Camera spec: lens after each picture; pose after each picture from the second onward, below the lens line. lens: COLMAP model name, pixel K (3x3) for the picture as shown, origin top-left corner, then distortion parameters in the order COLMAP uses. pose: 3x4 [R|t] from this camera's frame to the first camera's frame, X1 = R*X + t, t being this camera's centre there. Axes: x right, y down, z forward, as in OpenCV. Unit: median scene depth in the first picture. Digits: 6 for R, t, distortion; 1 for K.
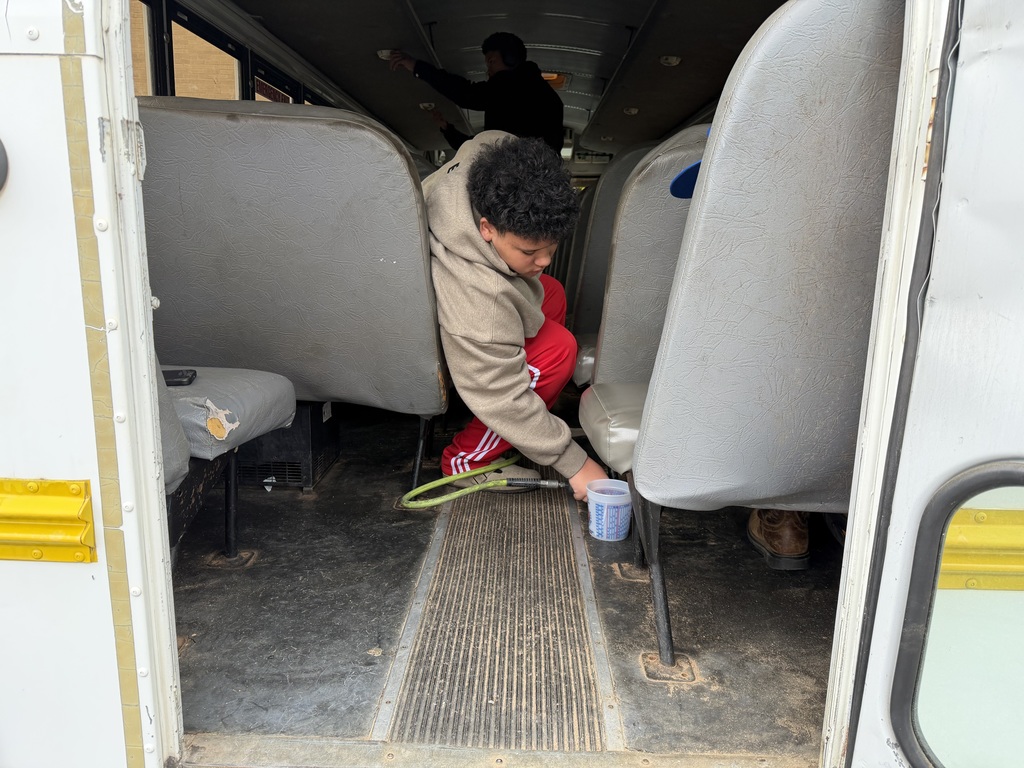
lens RADIAL K [[731.3, 0, 512.1], [0, 731.3, 387.4], [0, 0, 1]] dist [0.014843, -0.030361]
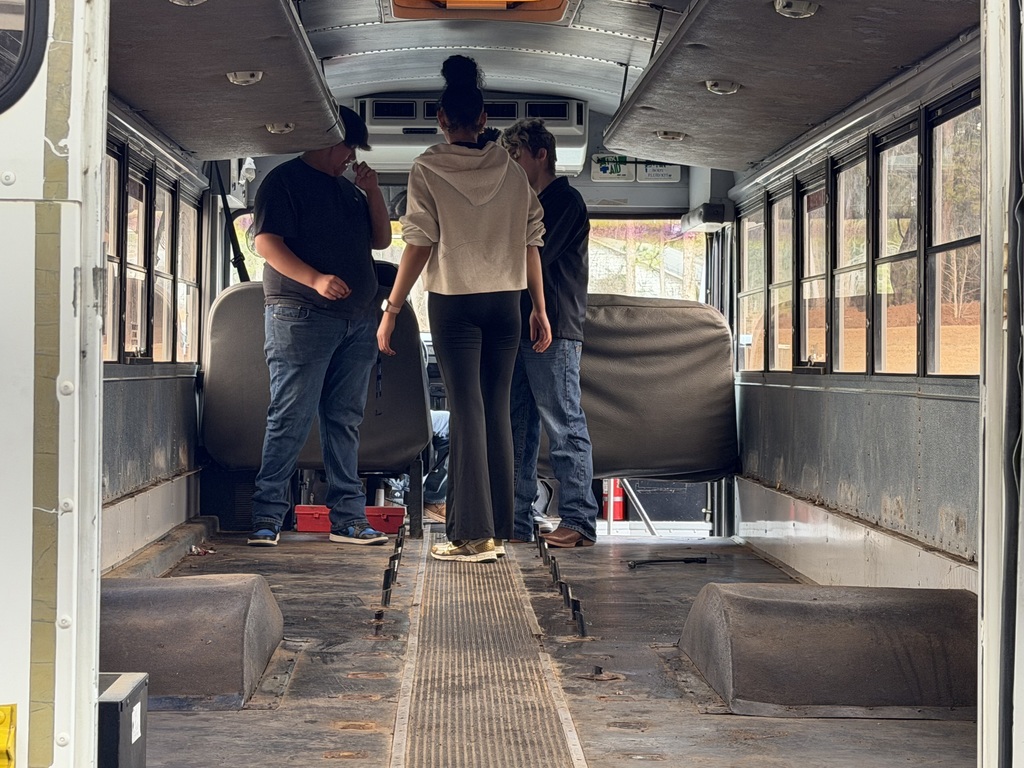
lens RADIAL K [[2207.5, 0, 512.2], [0, 2207.5, 382.4], [0, 0, 1]] dist [-0.079096, 0.000000]
pose [[0.998784, -0.015368, 0.046841, -0.162896], [0.024191, 0.980688, -0.194077, 0.280744], [-0.042954, 0.194974, 0.979867, -1.528162]]
